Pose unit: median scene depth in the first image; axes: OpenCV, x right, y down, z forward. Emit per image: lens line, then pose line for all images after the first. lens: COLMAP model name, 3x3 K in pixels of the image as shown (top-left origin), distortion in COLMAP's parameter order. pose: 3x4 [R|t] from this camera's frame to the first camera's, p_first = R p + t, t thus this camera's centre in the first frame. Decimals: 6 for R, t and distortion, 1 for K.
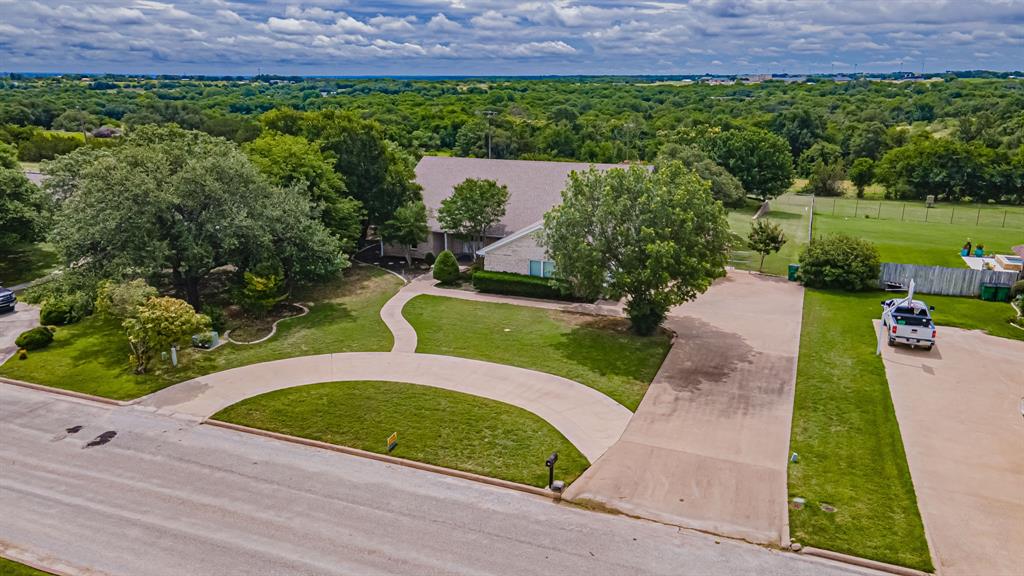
lens RADIAL K [[745.0, 0, 512.0], [0, 745.0, 288.0], [0, 0, 1]] dist [0.004427, 0.001962]
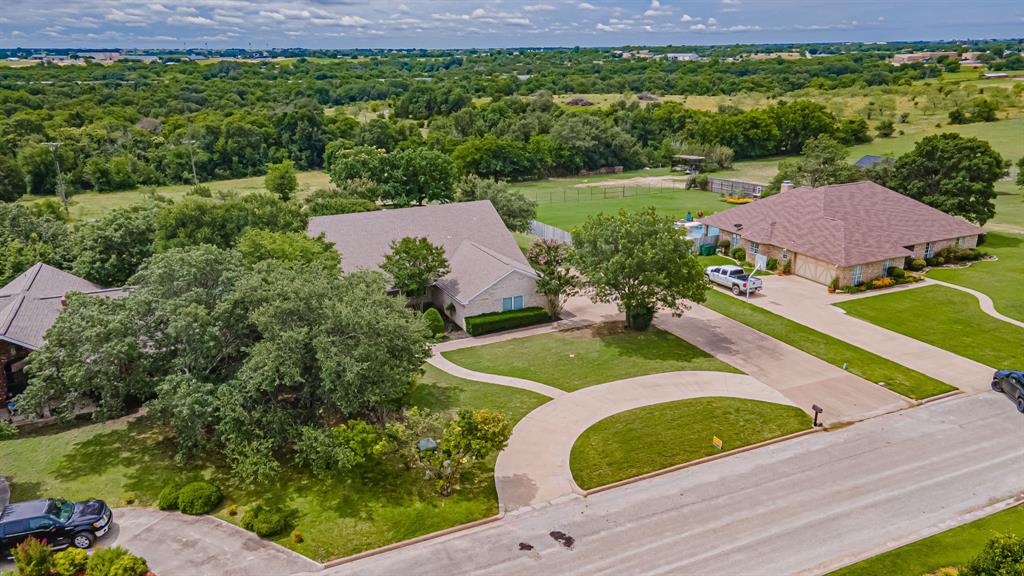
lens RADIAL K [[745.0, 0, 512.0], [0, 745.0, 288.0], [0, 0, 1]] dist [0.004427, 0.001962]
pose [[0.682948, -0.221465, 0.696086, -1.035005], [0.198705, 0.973322, 0.114716, -0.246309], [-0.702922, 0.059971, 0.708735, 0.193288]]
